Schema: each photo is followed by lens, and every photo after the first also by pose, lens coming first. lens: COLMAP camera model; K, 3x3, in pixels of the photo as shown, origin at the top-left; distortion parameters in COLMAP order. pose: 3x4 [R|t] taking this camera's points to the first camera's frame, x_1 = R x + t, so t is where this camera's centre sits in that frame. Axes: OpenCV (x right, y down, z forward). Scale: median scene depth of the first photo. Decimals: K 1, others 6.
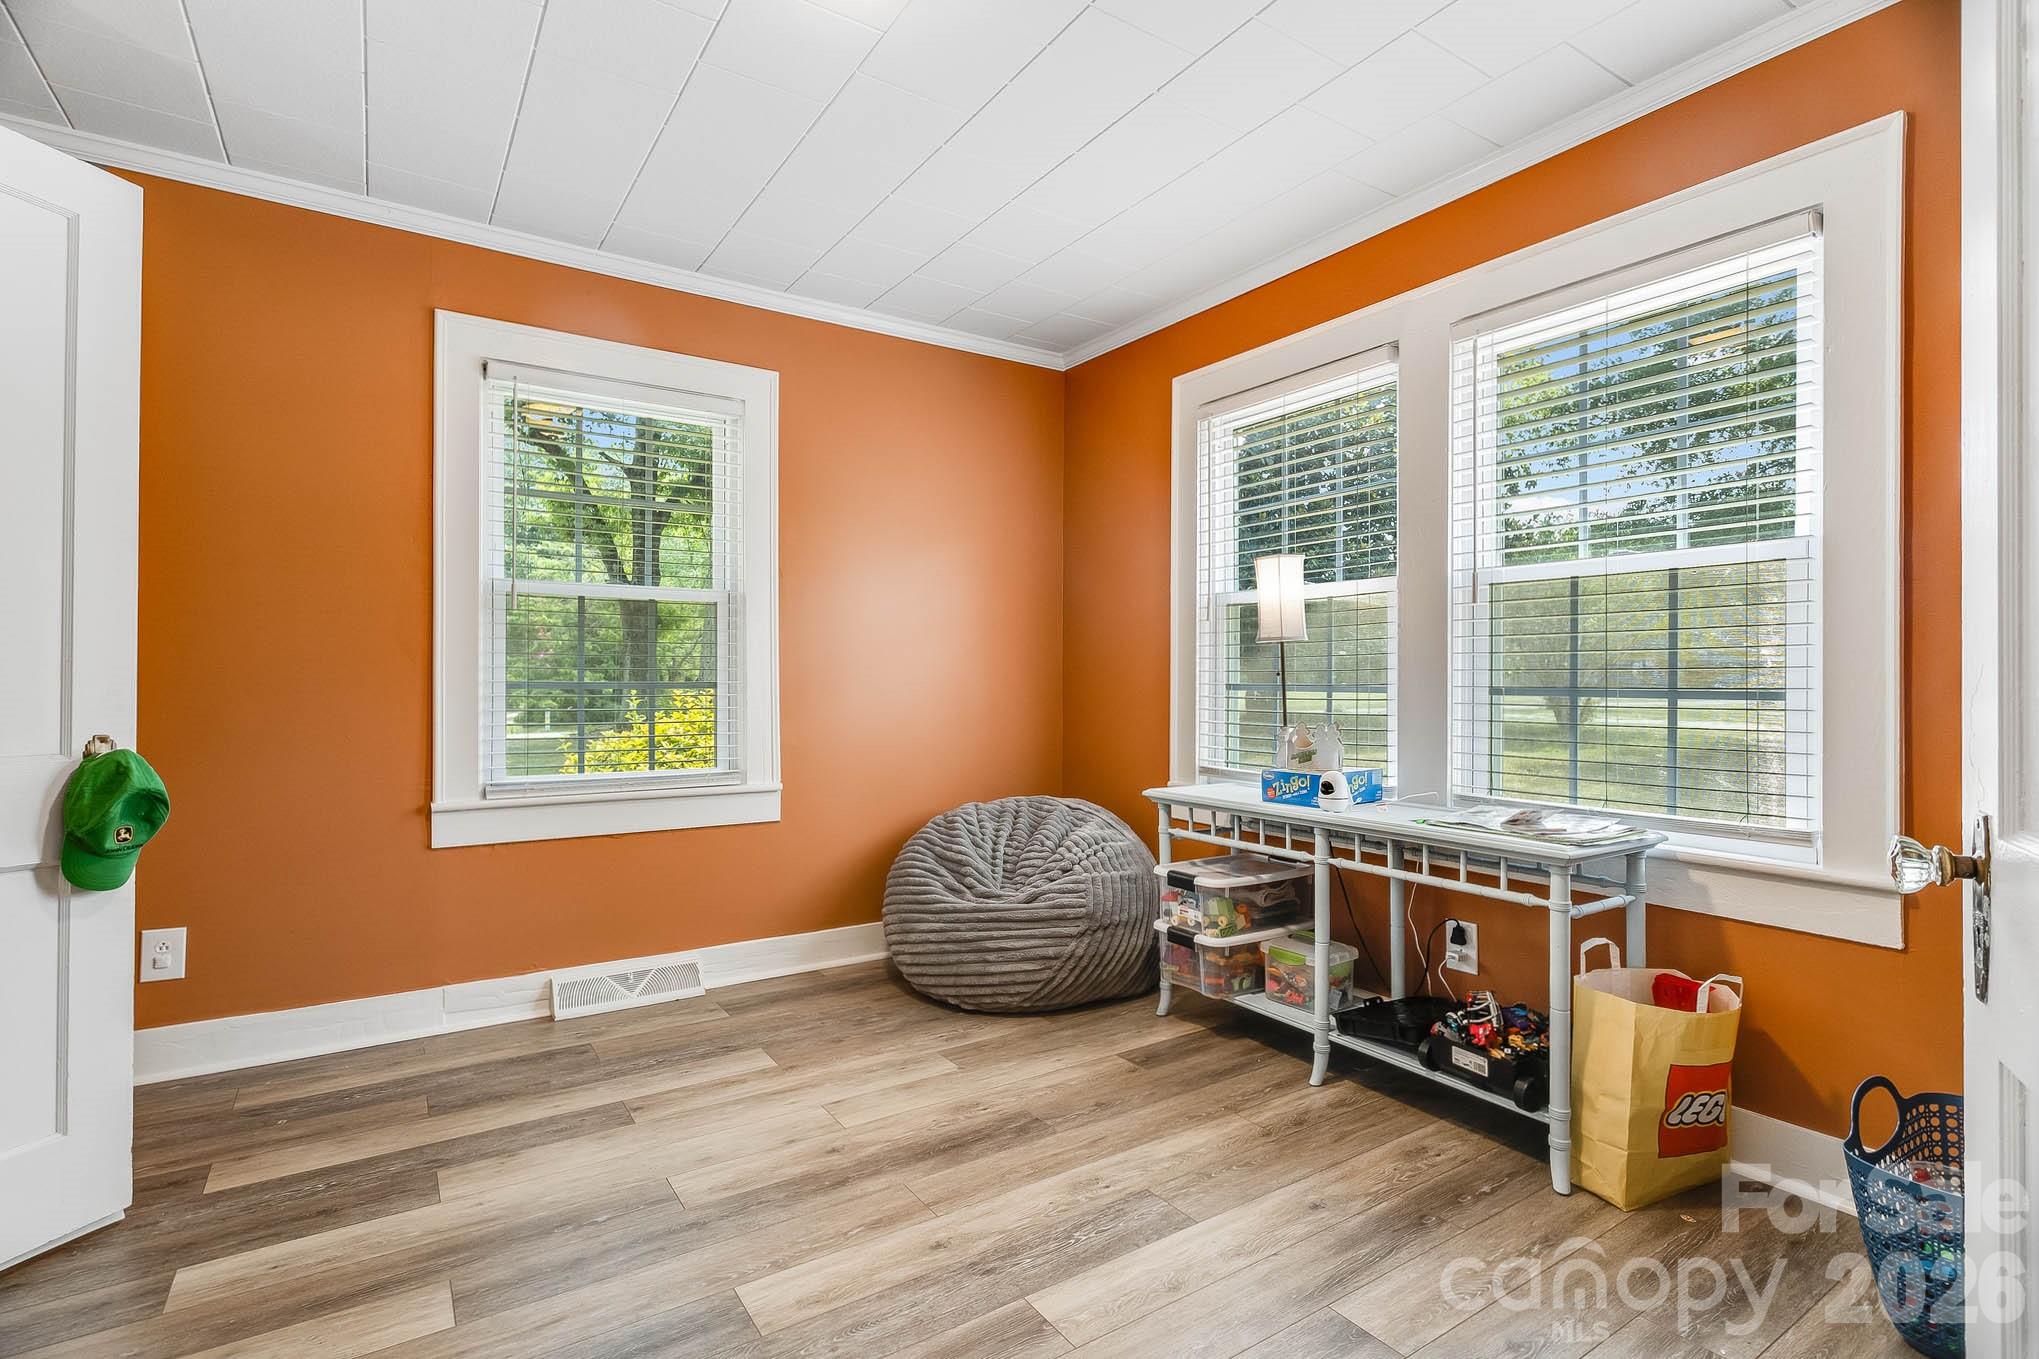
lens RADIAL K [[1015.0, 0, 1030.5], [0, 1015.0, 670.0], [0, 0, 1]] dist [0.004646, 0.001161]
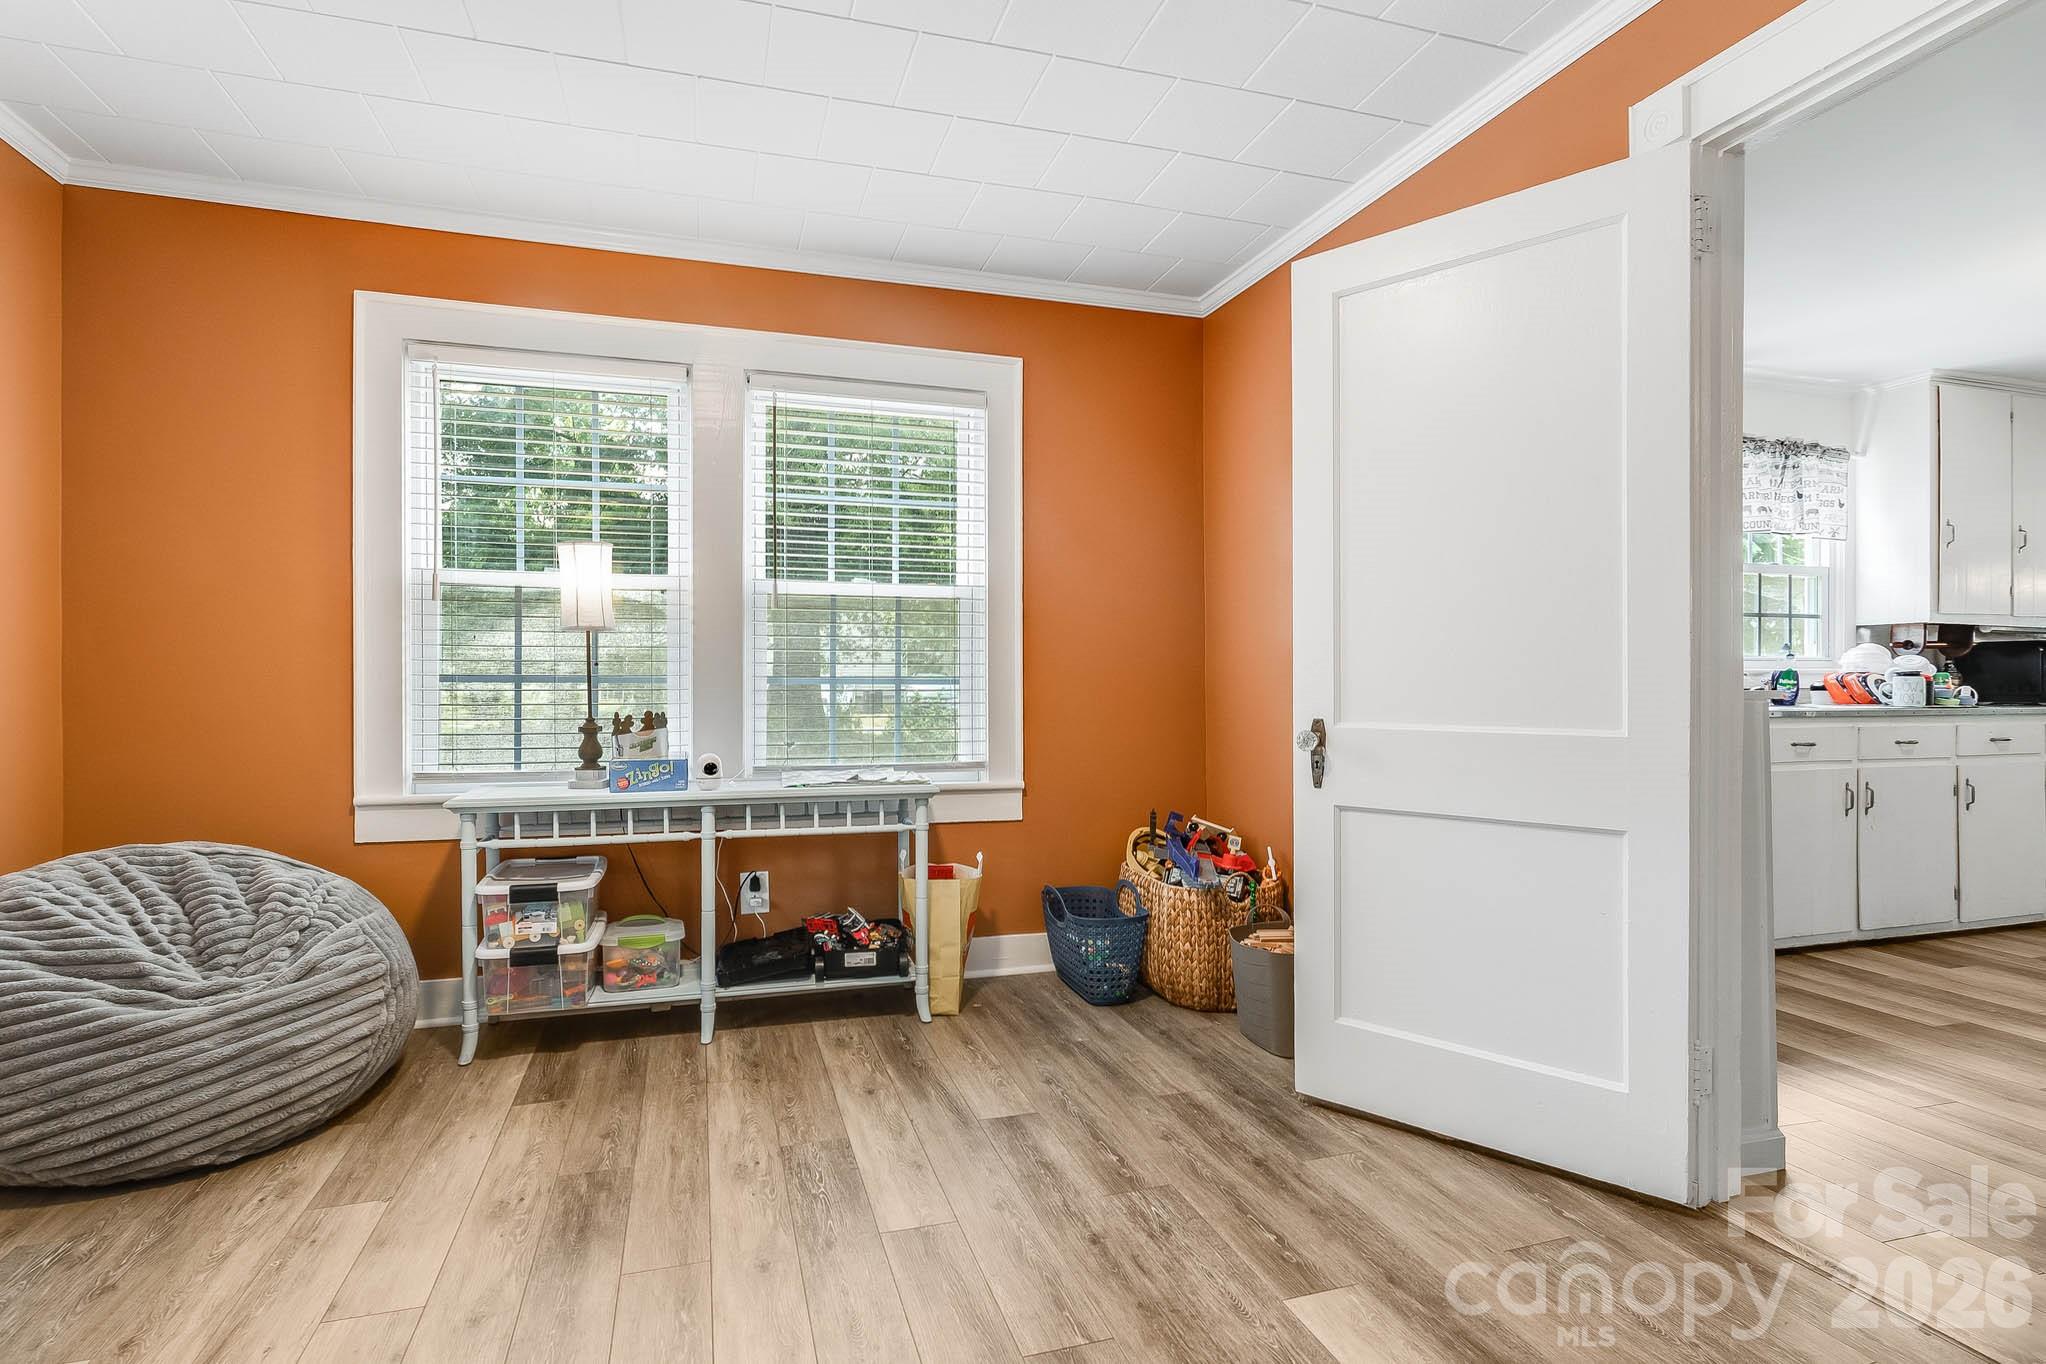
lens RADIAL K [[1018.5, 0, 1036.4], [0, 1018.5, 686.2], [0, 0, 1]] dist [0.004646, 0.001161]
pose [[0.256472, 0.001730, 0.966550, -0.686094], [-0.002609, 0.999996, -0.001098, 0.029771], [-0.966548, -0.002240, 0.256476, 0.390485]]
